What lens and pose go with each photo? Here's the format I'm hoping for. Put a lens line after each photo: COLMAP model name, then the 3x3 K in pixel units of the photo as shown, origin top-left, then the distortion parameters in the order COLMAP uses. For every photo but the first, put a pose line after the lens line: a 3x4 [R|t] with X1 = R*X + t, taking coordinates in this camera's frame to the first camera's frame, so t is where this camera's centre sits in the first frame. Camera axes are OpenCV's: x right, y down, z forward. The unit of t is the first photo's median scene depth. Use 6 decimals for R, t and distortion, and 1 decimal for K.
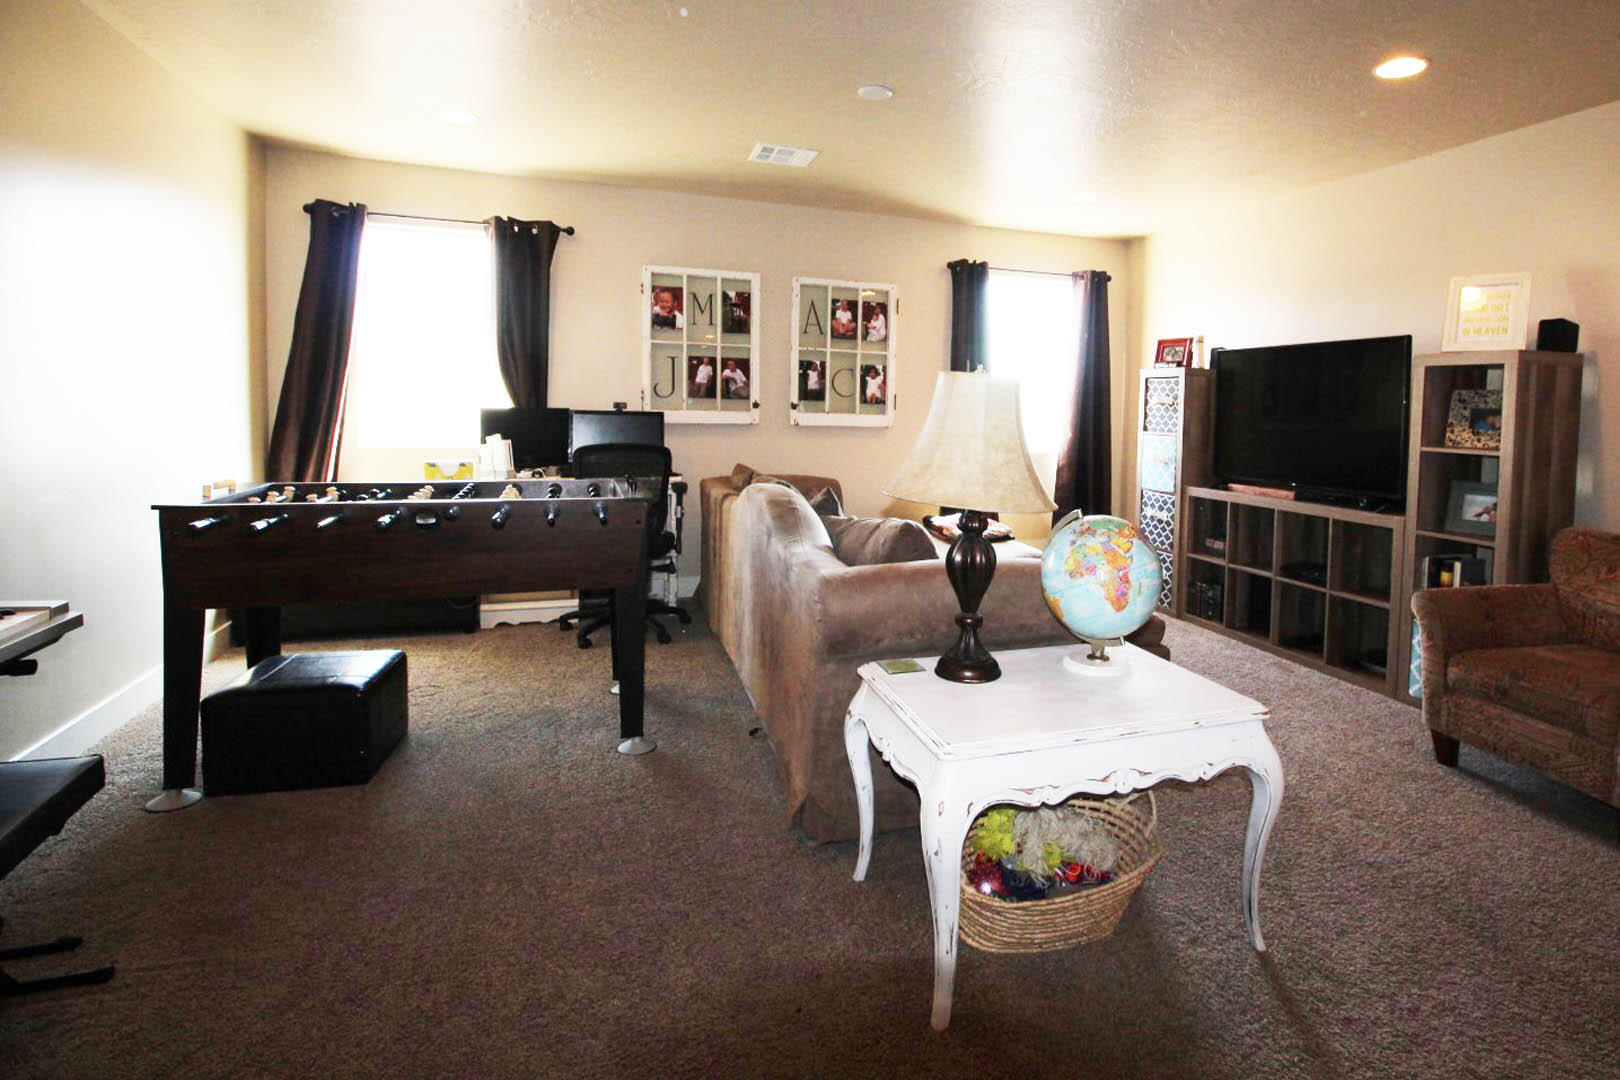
lens RADIAL K [[778.4, 0, 787.1], [0, 778.4, 518.4], [0, 0, 1]] dist [-0.003304, -0.016743]
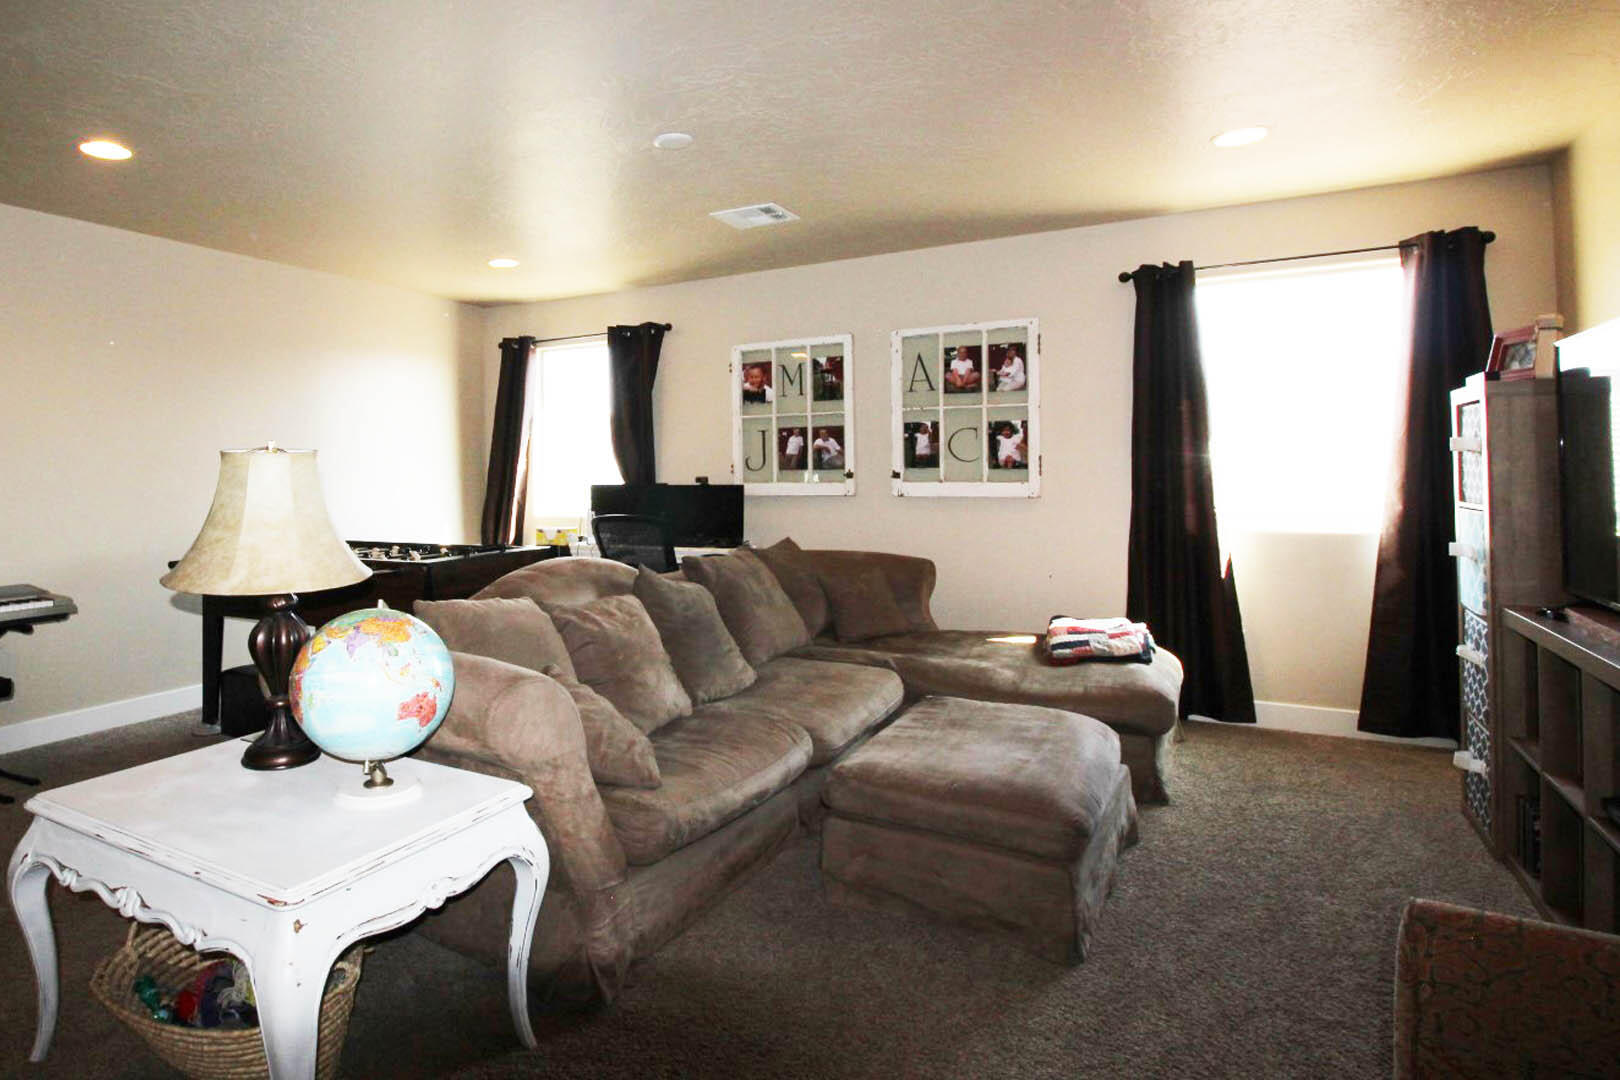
lens RADIAL K [[778.4, 0, 787.1], [0, 778.4, 518.4], [0, 0, 1]] dist [-0.003304, -0.016743]
pose [[0.696700, 0.014025, -0.717225, 0.577287], [-0.076548, 0.995554, -0.054890, -0.039835], [0.713267, 0.093144, 0.694676, 0.322416]]
